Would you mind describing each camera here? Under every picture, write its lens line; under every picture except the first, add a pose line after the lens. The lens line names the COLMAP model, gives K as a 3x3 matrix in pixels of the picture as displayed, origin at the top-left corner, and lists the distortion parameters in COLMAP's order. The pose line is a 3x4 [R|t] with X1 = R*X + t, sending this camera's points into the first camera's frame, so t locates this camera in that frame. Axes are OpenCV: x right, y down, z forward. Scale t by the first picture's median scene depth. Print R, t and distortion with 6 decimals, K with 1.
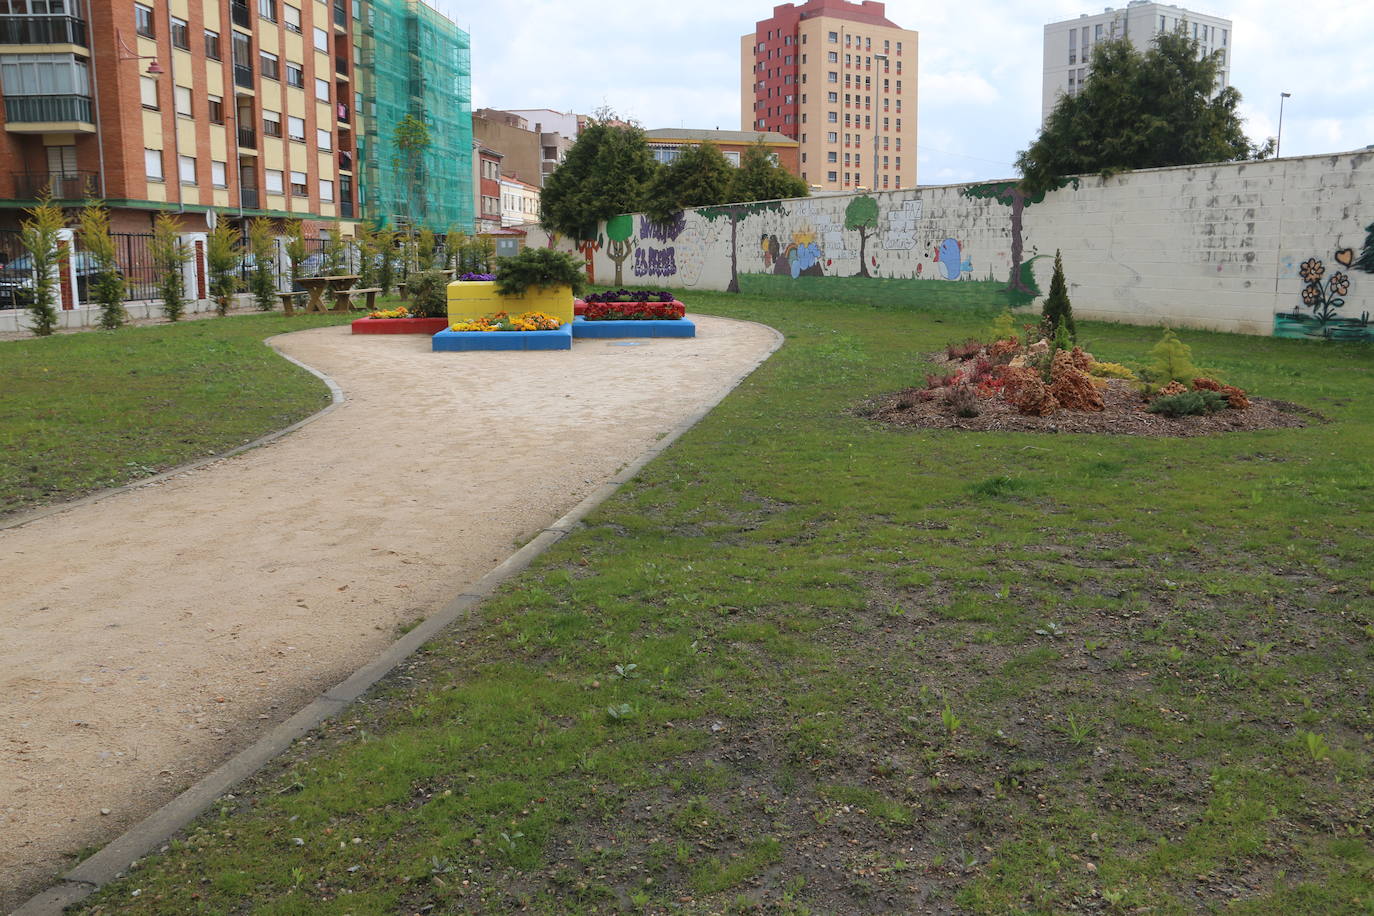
lens RADIAL K [[1227.7, 0, 699.6], [0, 1227.7, 537.9], [0, 0, 1]] dist [-0.188024, 0.154307]
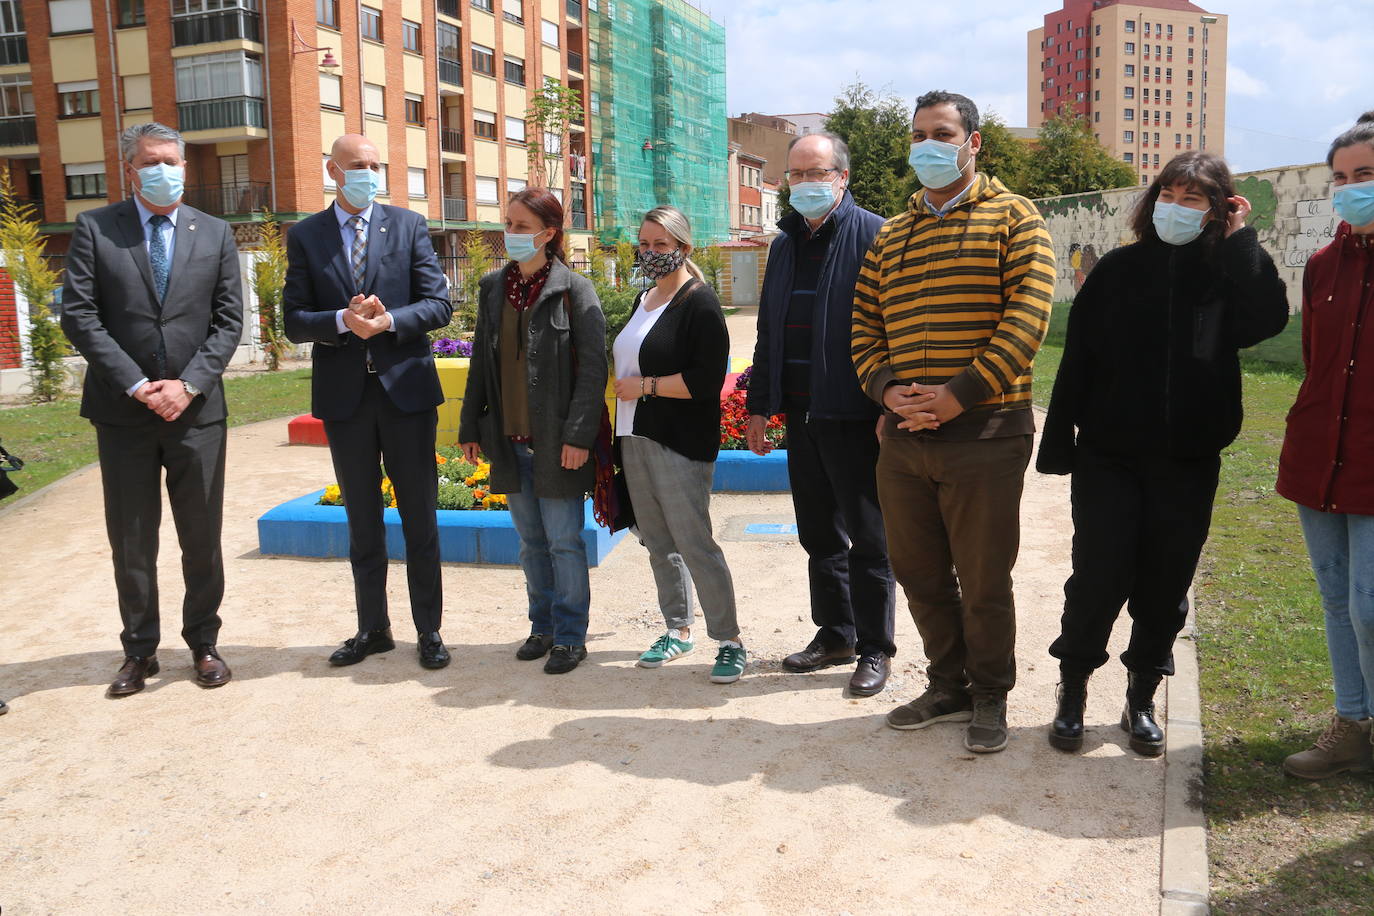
lens RADIAL K [[1189.3, 0, 692.5], [0, 1189.3, 490.0], [0, 0, 1]] dist [-0.171482, 0.146178]
pose [[0.971486, 0.023358, -0.235942, 0.002077], [-0.032999, 0.998770, -0.036995, -0.059834], [0.234788, 0.043726, 0.971063, 0.238071]]
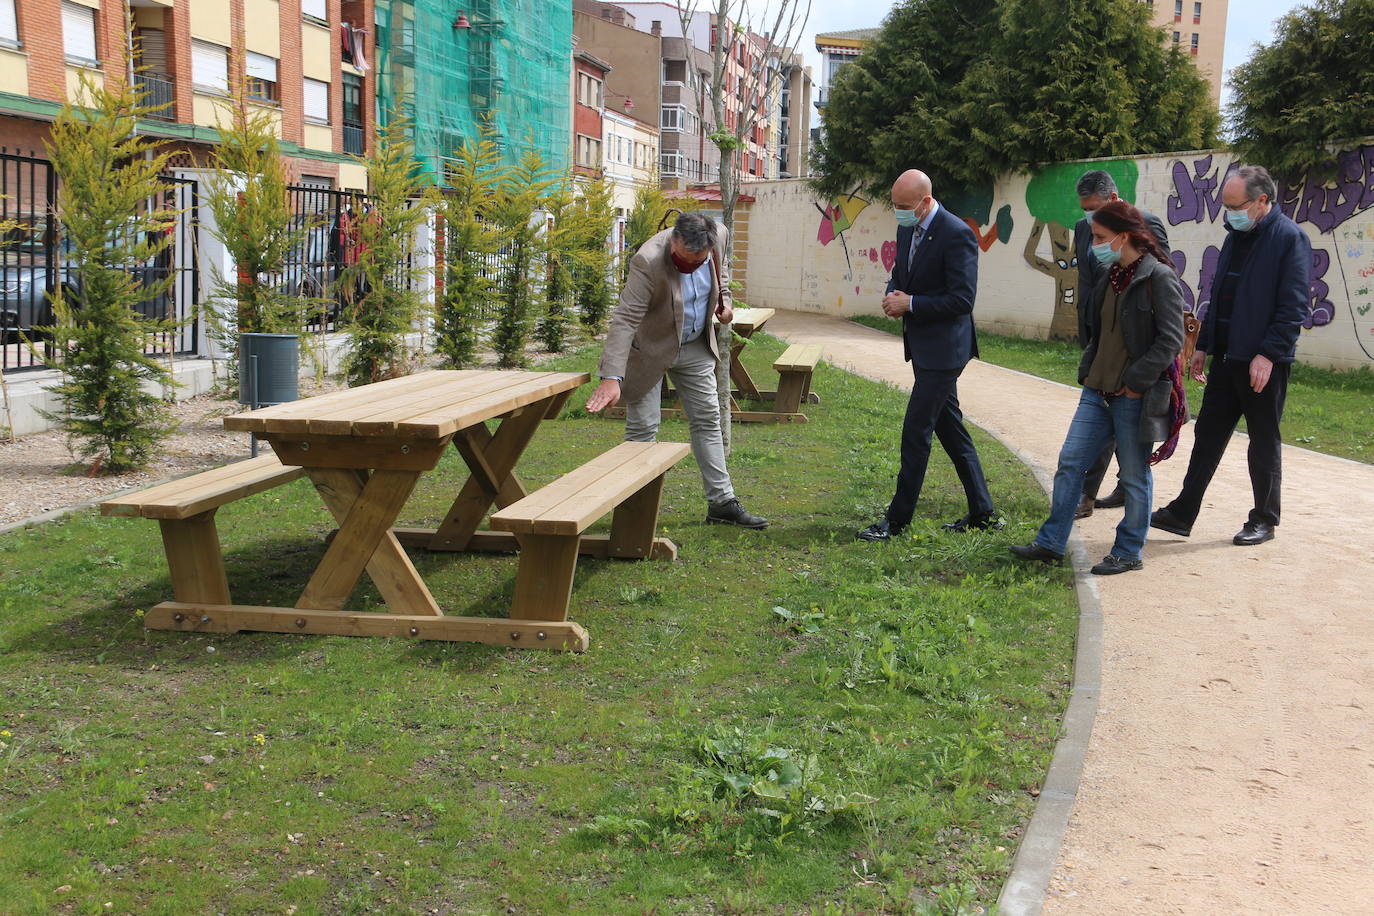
lens RADIAL K [[1613.5, 0, 695.5], [0, 1613.5, 483.9], [0, 0, 1]] dist [-0.057548, 0.501497]
pose [[0.998305, 0.032774, -0.048100, -0.150545], [-0.036351, 0.996484, -0.075490, -0.108486], [0.045456, 0.077111, 0.995986, 0.443640]]
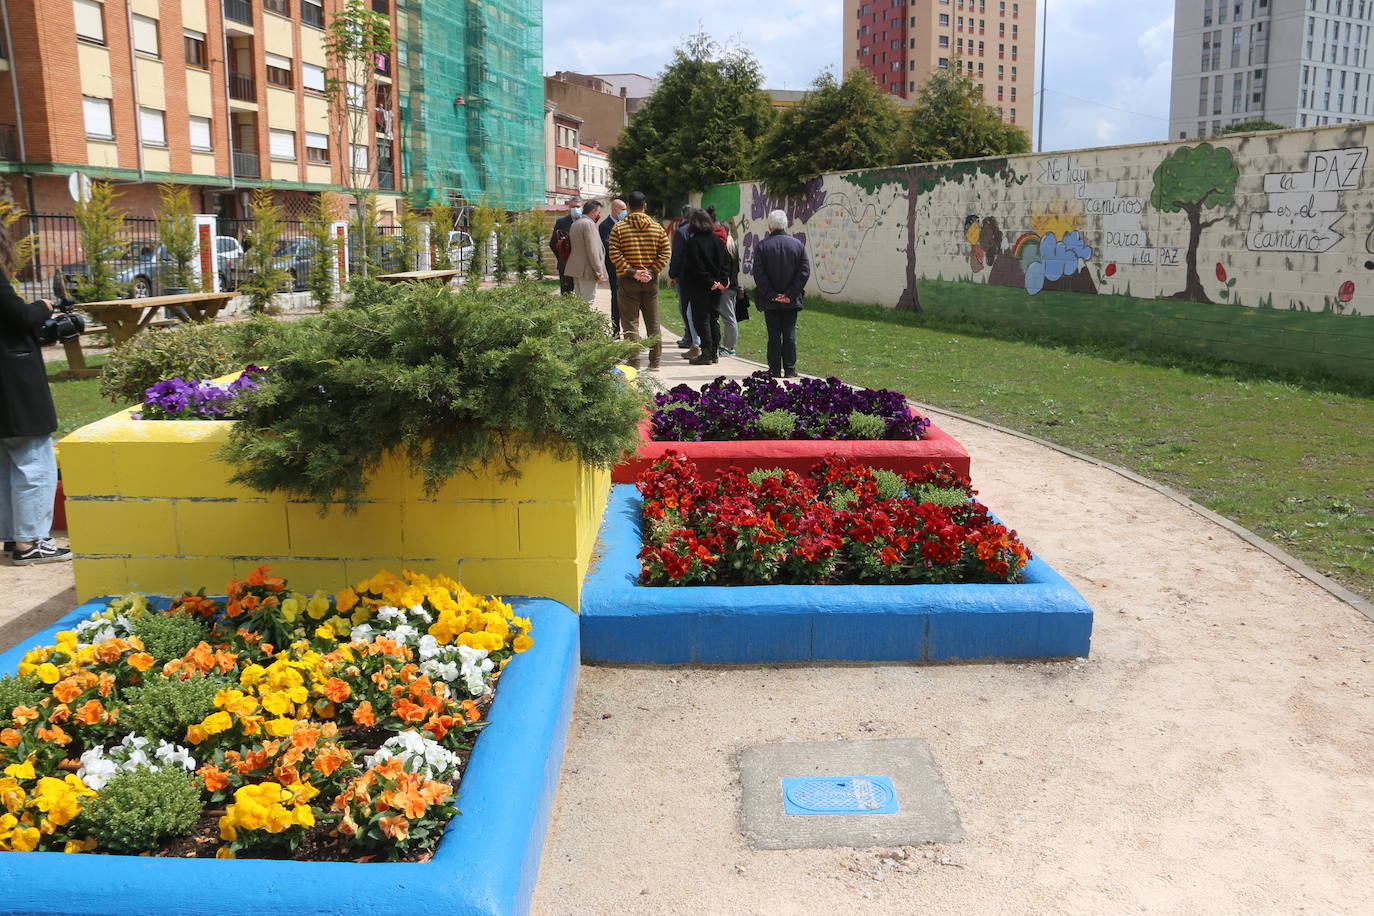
lens RADIAL K [[1179.6, 0, 696.3], [0, 1179.6, 504.4], [0, 0, 1]] dist [-0.200139, 0.197528]
pose [[0.997220, 0.016885, -0.072569, -0.026381], [-0.016746, 0.999857, 0.002522, -0.078753], [0.072602, -0.001300, 0.997360, 0.310973]]
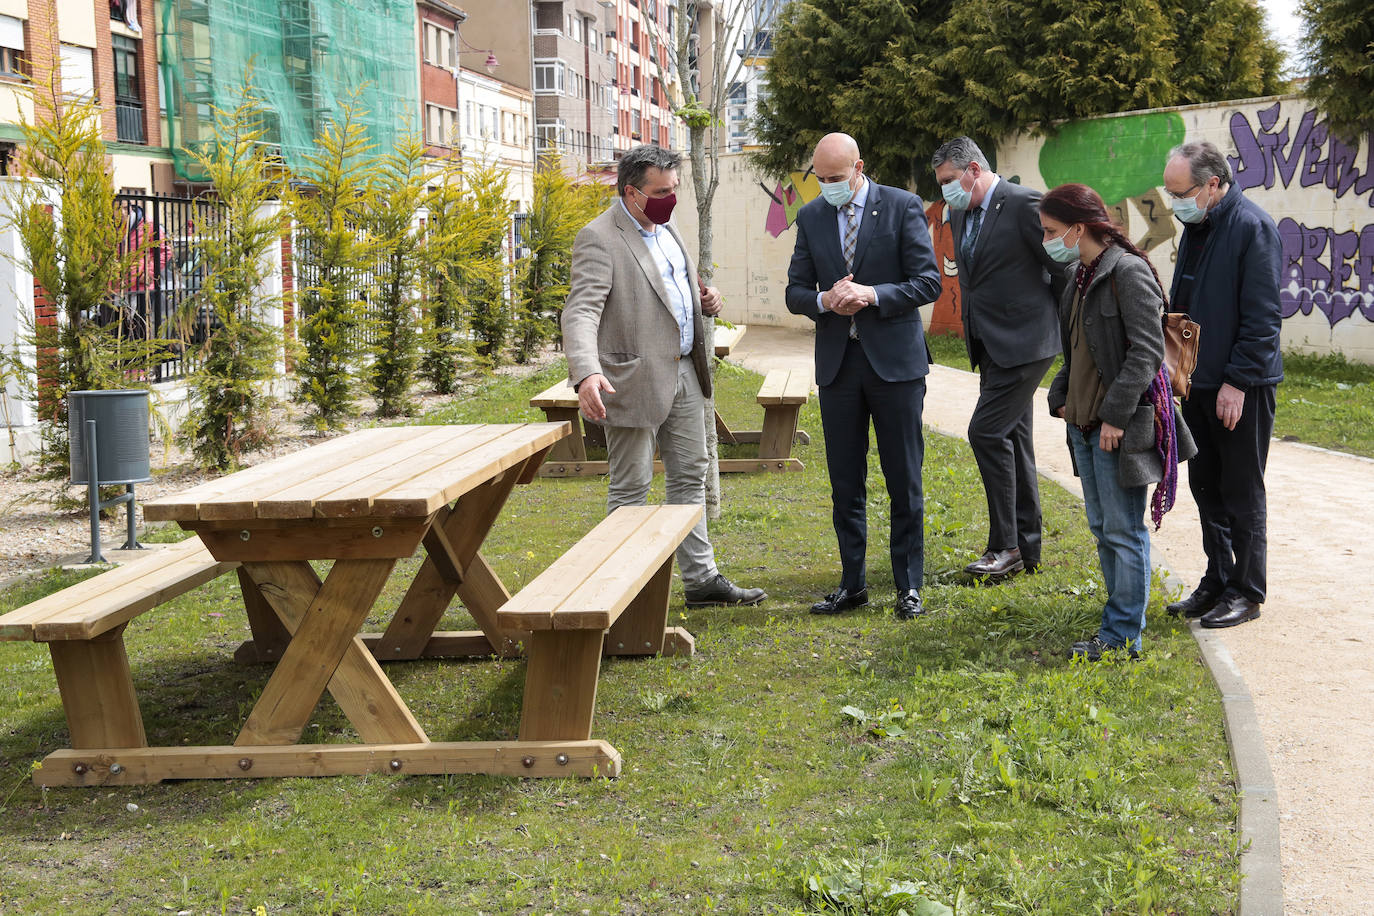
lens RADIAL K [[2148.8, 0, 711.9], [0, 2148.8, 400.8], [0, 0, 1]] dist [0.125639, 0.125213]
pose [[0.999768, -0.019564, 0.009064, -0.159909], [0.020685, 0.988919, -0.147010, -0.107860], [-0.006087, 0.147164, 0.989093, 0.434833]]
